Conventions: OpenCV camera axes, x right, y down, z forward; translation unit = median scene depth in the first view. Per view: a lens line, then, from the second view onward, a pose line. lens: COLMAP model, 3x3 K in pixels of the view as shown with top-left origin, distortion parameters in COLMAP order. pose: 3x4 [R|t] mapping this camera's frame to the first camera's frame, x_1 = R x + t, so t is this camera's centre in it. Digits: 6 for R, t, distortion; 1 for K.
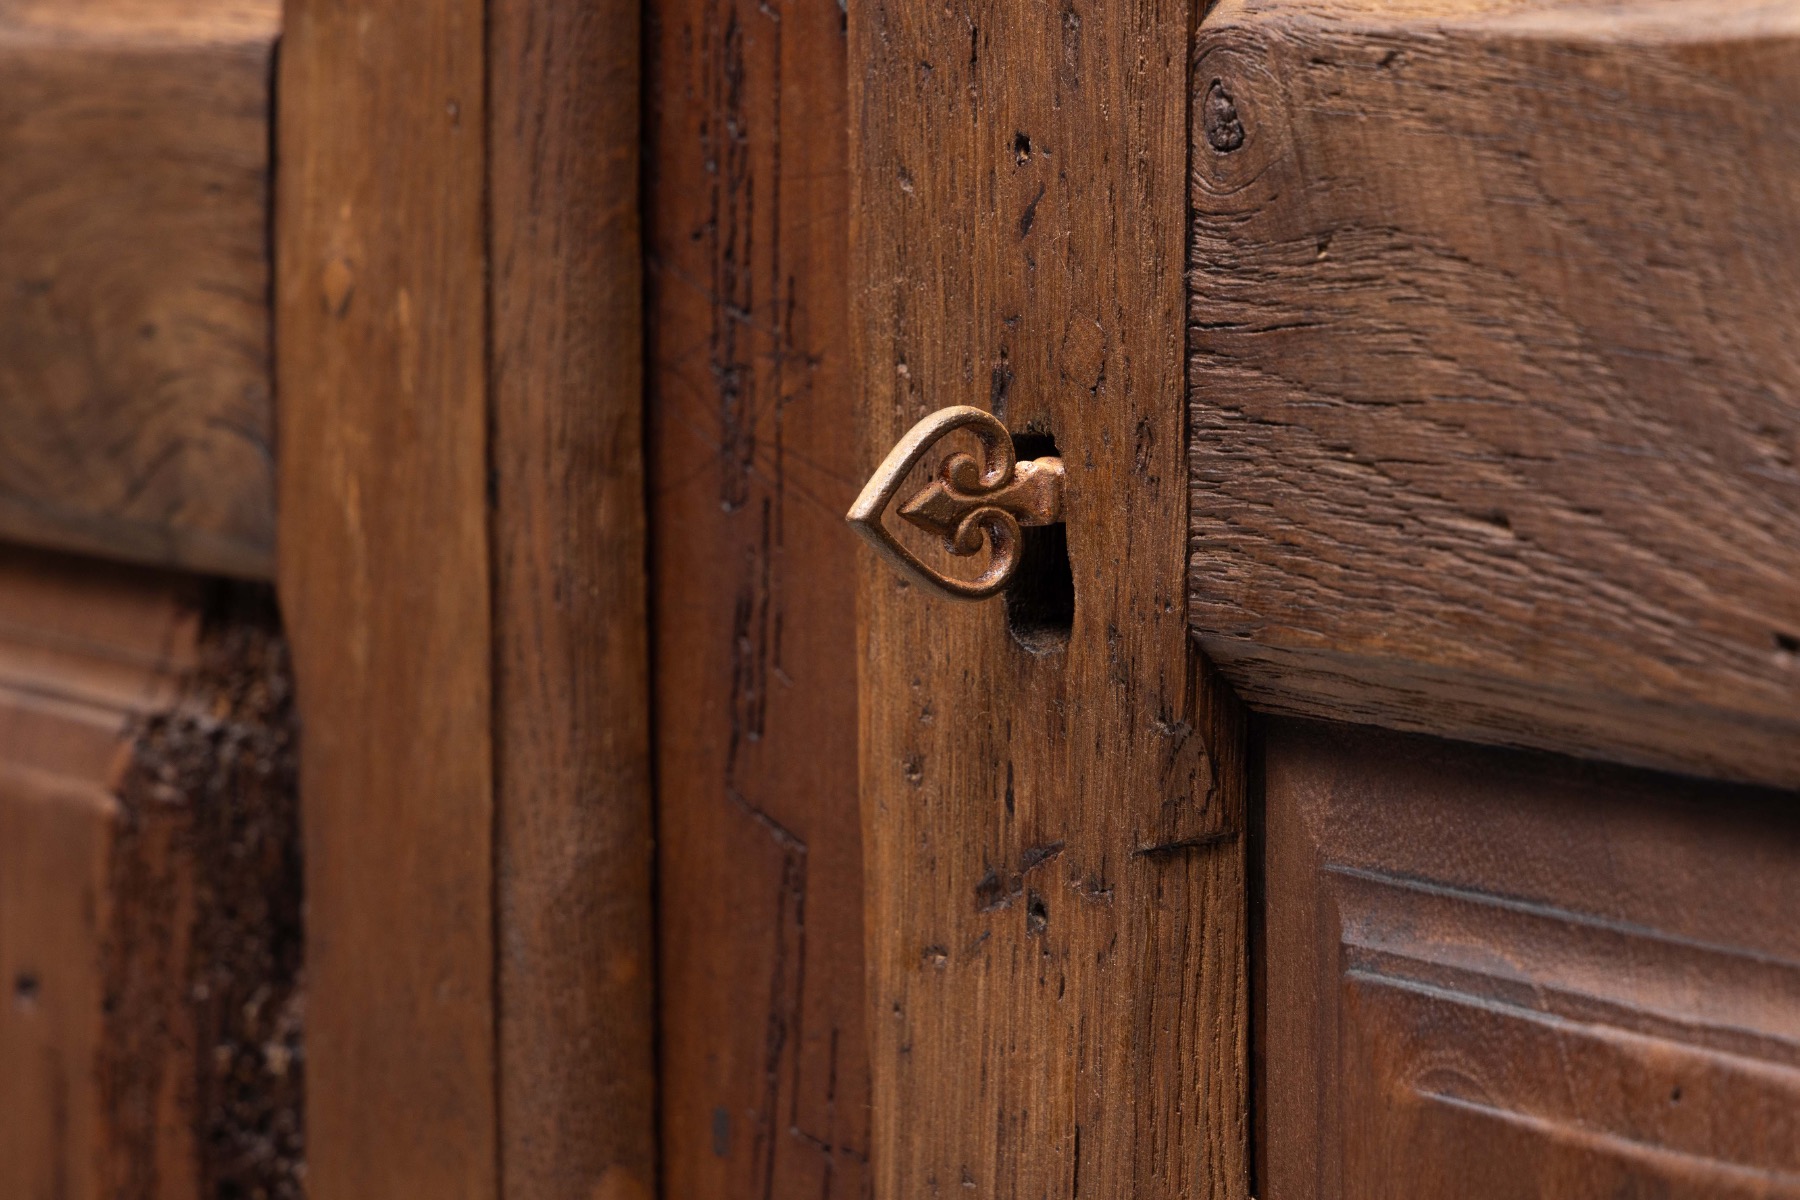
lens RADIAL K [[3433.1, 0, 936.9], [0, 3433.1, 590.3], [0, 0, 1]] dist [0.027844, 0.102762]
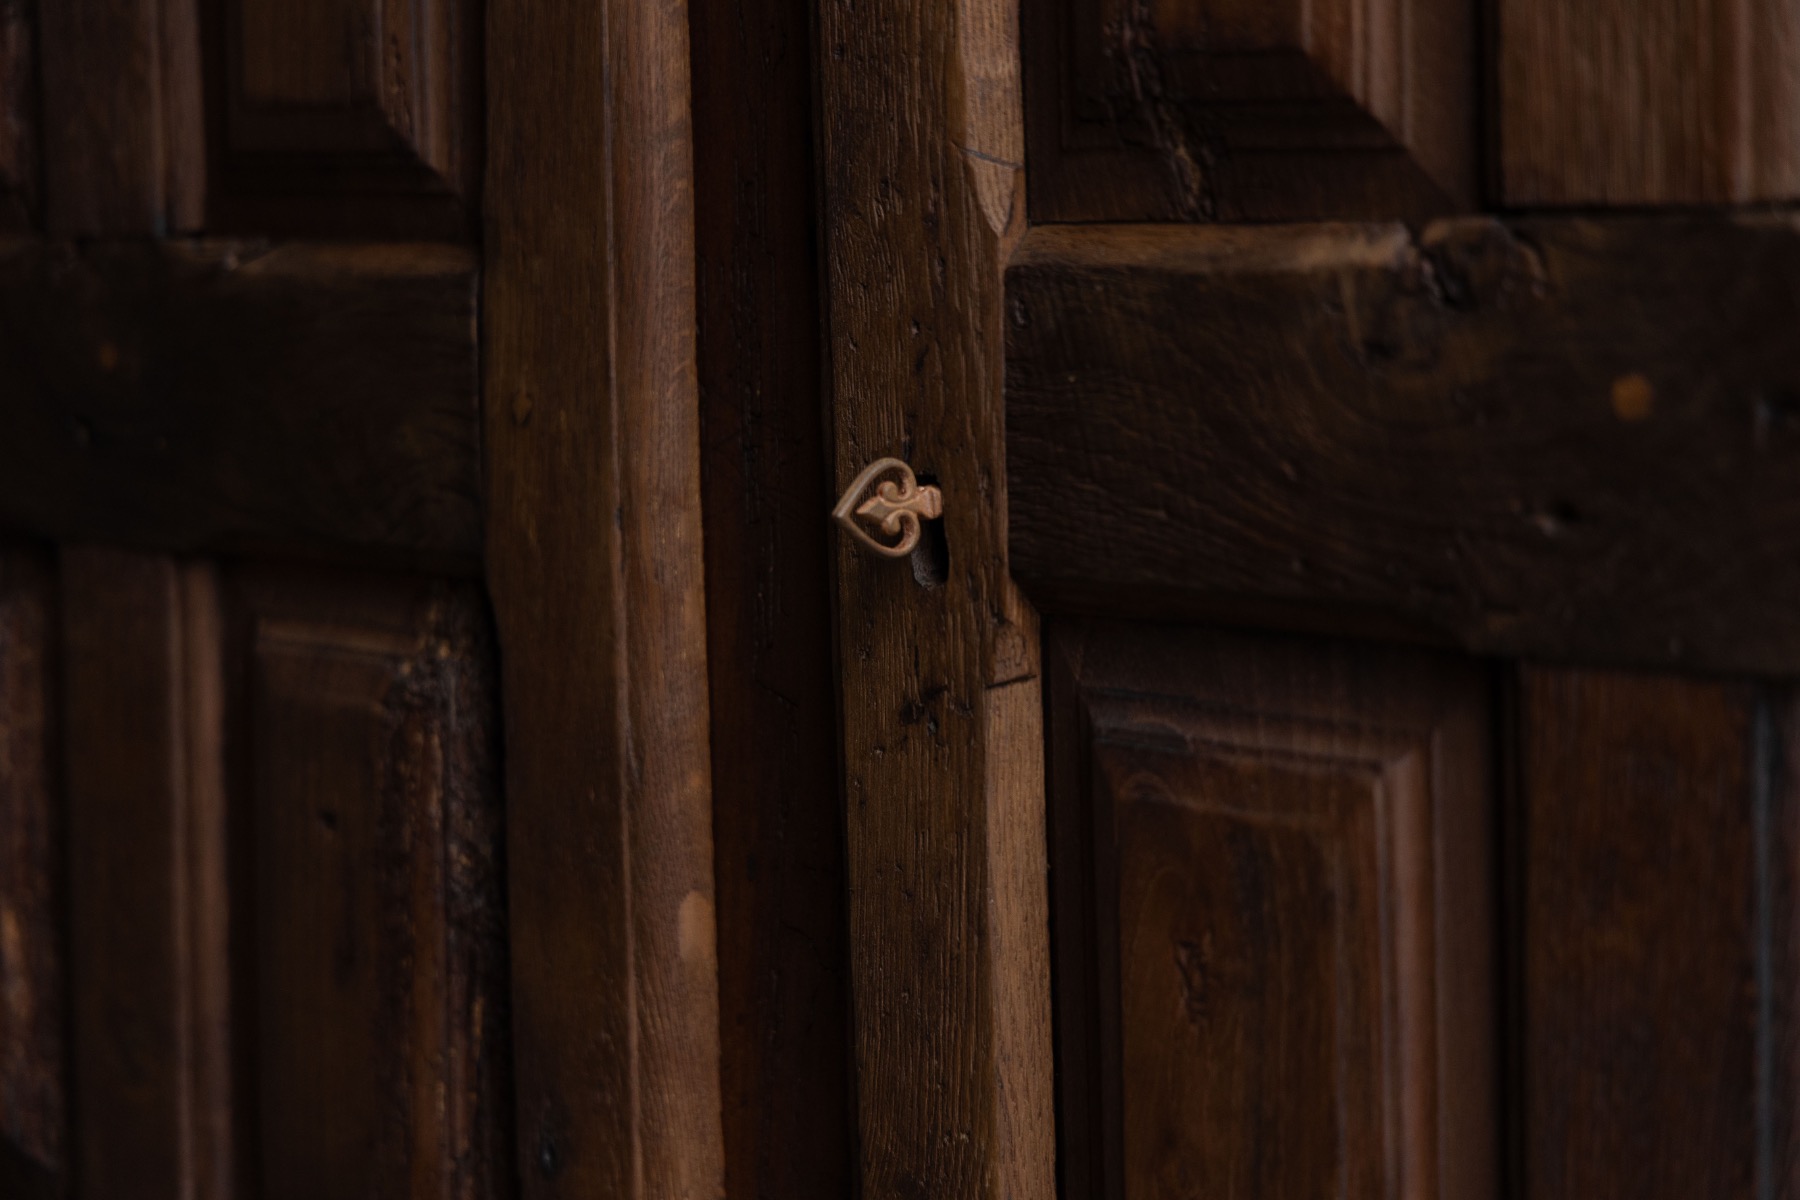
lens RADIAL K [[3433.1, 0, 936.9], [0, 3433.1, 590.3], [0, 0, 1]] dist [0.027844, 0.102762]
pose [[0.995947, -0.023683, 0.086768, -0.135567], [0.027322, 0.998786, -0.040998, 0.099654], [-0.085692, 0.043202, 0.995385, -0.931073]]
